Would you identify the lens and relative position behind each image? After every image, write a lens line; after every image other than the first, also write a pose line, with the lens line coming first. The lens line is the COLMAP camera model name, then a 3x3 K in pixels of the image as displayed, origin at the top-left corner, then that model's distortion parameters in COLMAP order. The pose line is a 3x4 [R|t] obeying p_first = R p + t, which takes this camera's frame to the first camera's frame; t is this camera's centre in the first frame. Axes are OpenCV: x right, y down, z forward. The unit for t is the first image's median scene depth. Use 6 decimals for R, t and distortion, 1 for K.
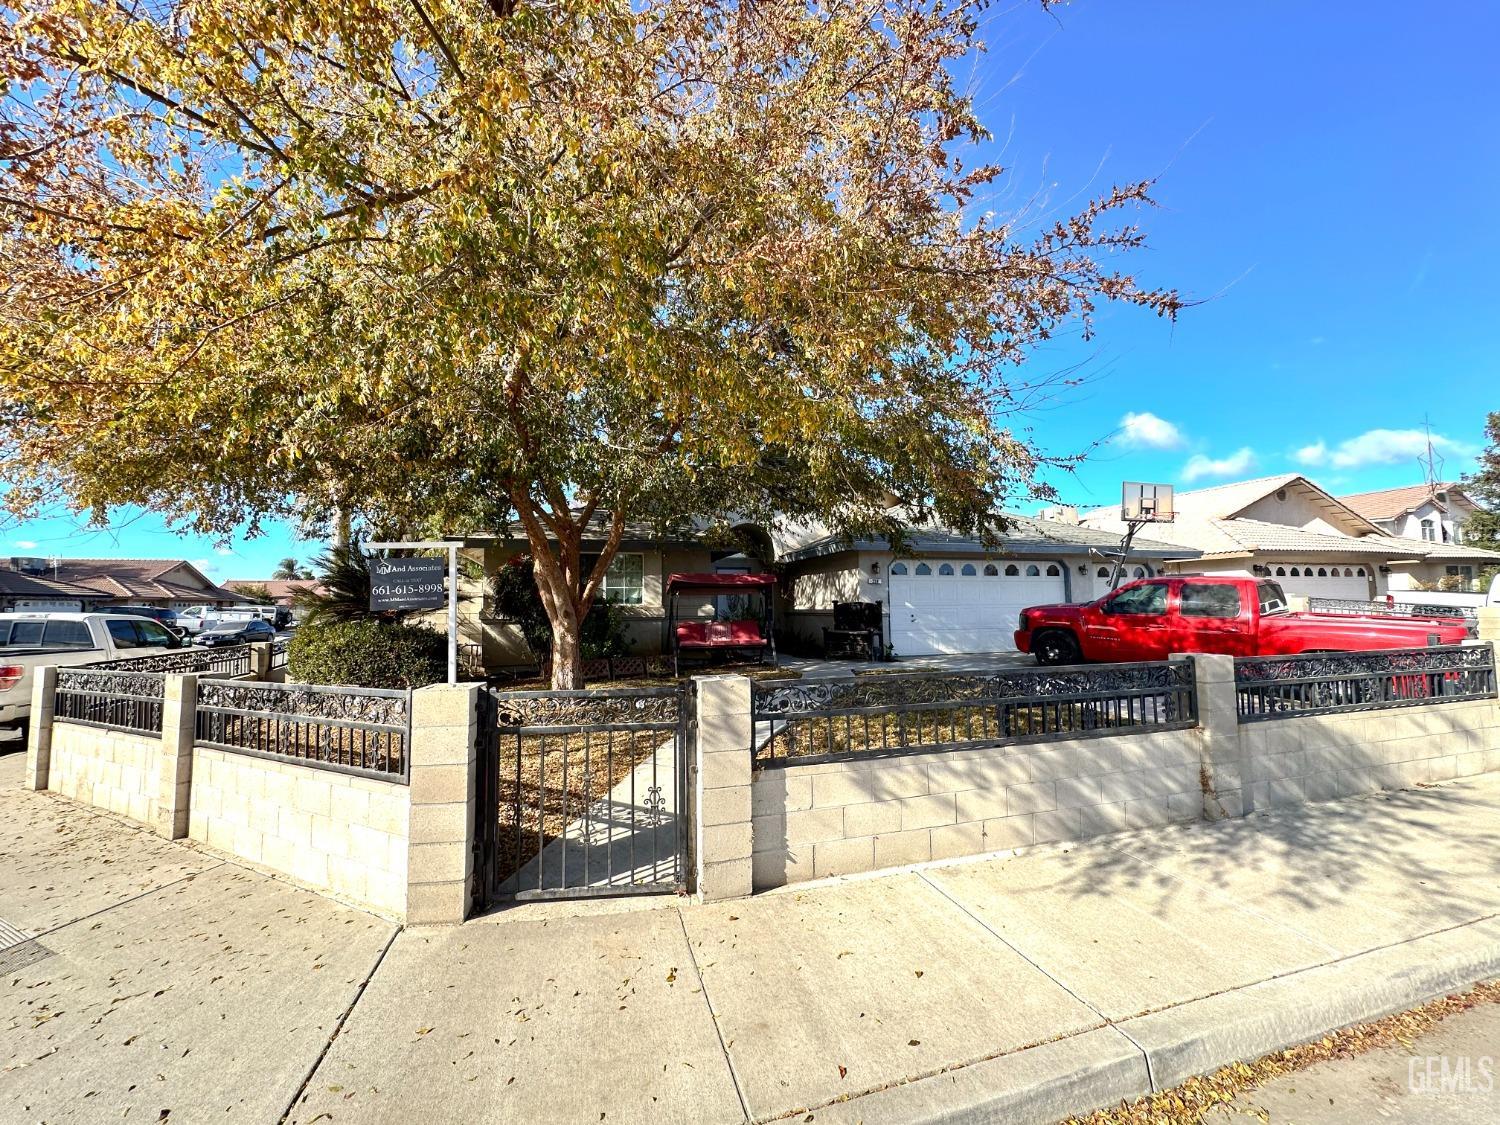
lens RADIAL K [[596.6, 0, 750.0], [0, 596.6, 562.5], [0, 0, 1]] dist [-0.000698, -0.000047]
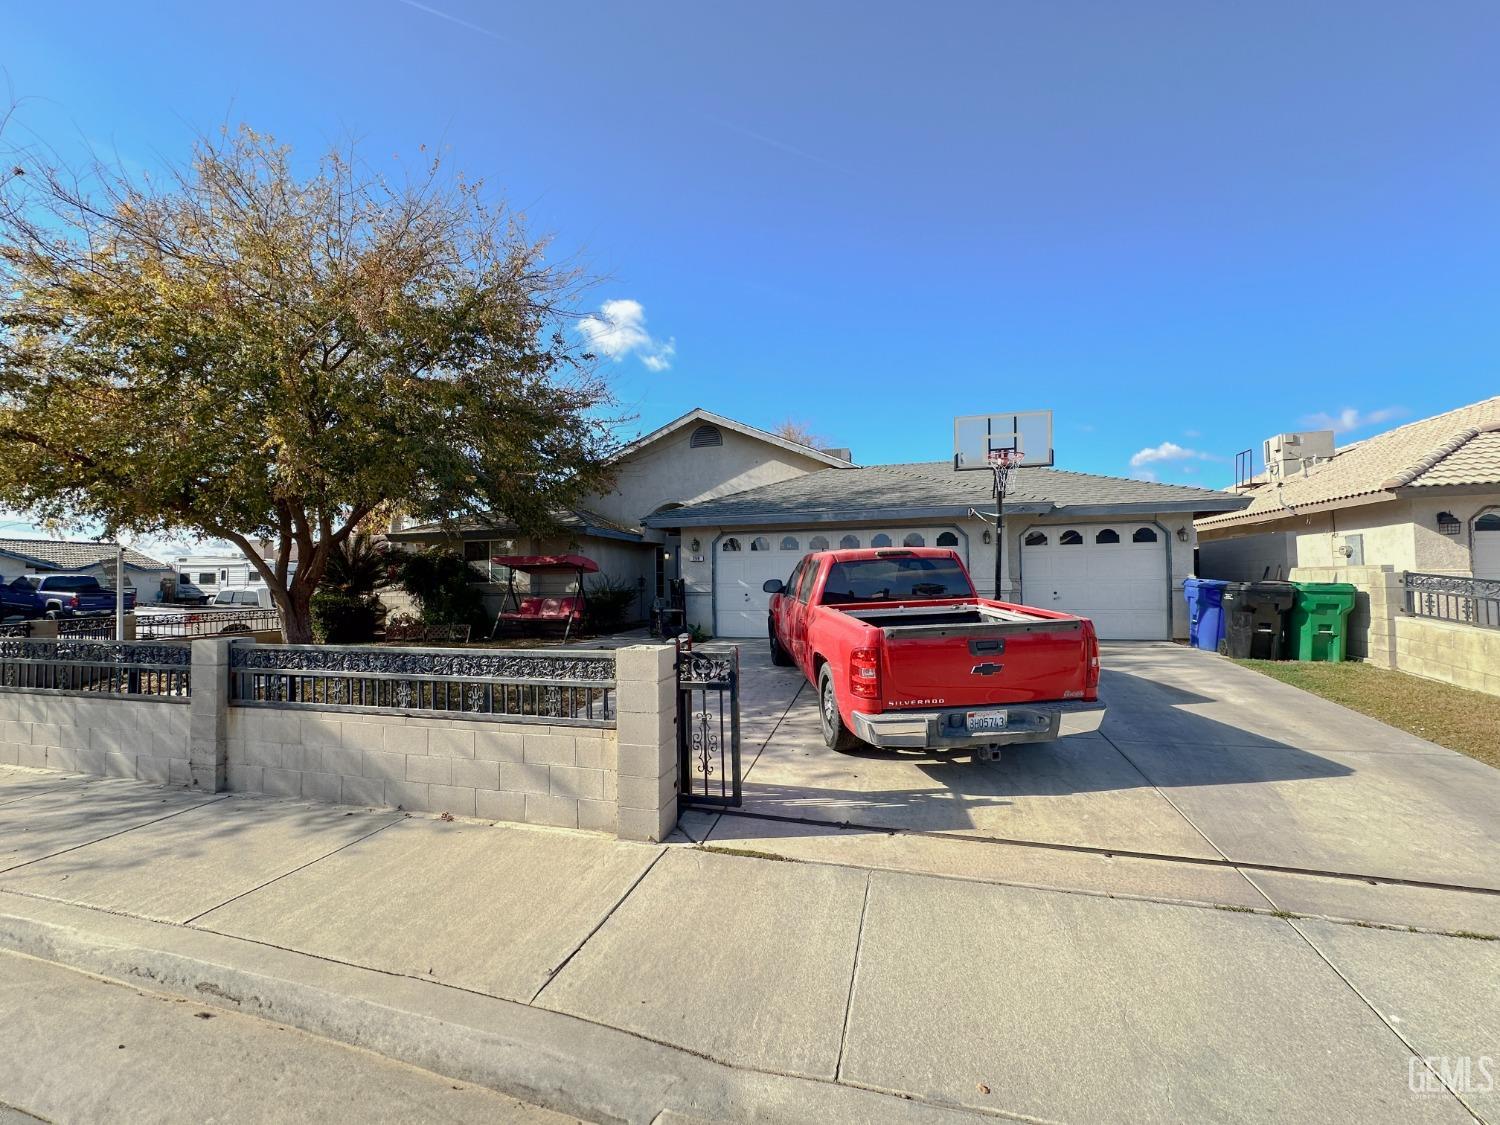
lens RADIAL K [[596.6, 0, 750.0], [0, 596.6, 562.5], [0, 0, 1]] dist [-0.000698, -0.000047]
pose [[0.828310, -0.012775, -0.560124, 0.893772], [0.038259, 0.998696, 0.033799, 0.008750], [0.558962, -0.049426, 0.827719, 0.276123]]
